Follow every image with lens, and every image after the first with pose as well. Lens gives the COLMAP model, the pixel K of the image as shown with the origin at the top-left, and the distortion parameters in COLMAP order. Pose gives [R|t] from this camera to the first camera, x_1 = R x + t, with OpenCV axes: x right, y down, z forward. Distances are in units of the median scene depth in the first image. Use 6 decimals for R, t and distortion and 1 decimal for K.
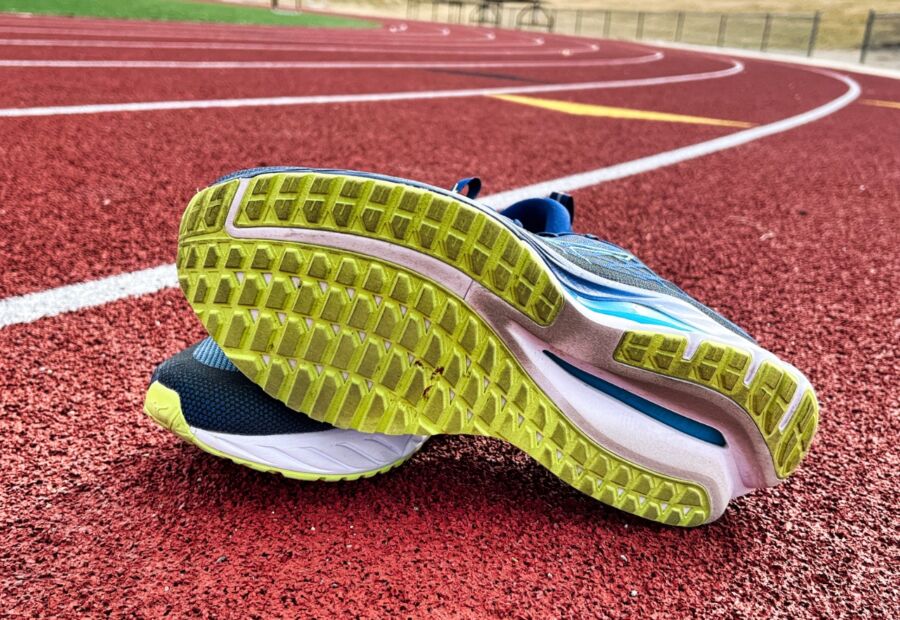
lens RADIAL K [[885.4, 0, 451.5], [0, 885.4, 302.4], [0, 0, 1]] dist [0.005656, 0.000000]
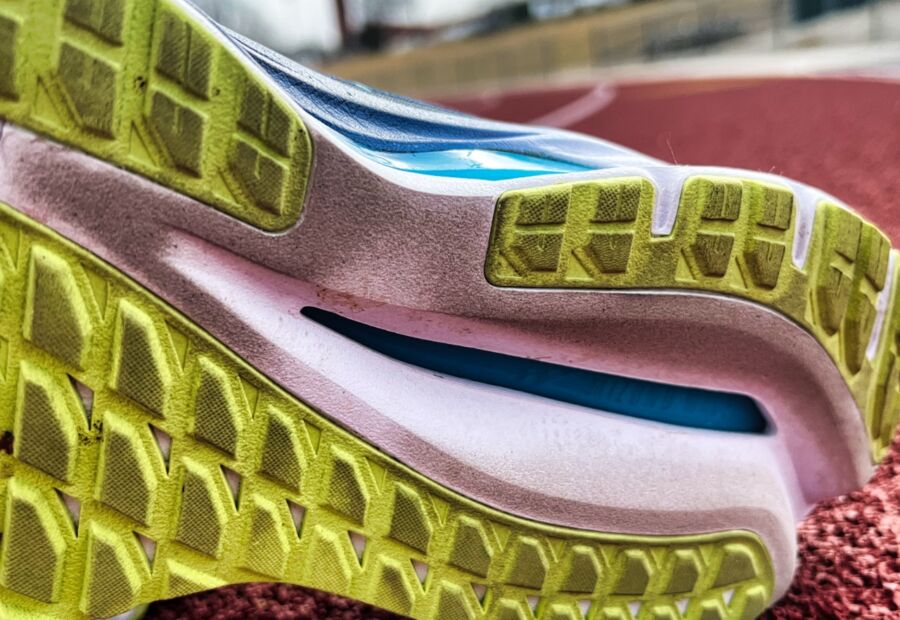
lens RADIAL K [[885.4, 0, 451.9], [0, 885.4, 309.7], [0, 0, 1]] dist [0.005656, 0.000000]
pose [[0.940137, -0.258966, 0.221540, 0.087825], [0.277376, 0.959132, -0.055924, 0.098870], [-0.198003, 0.114026, 0.973546, 0.684204]]
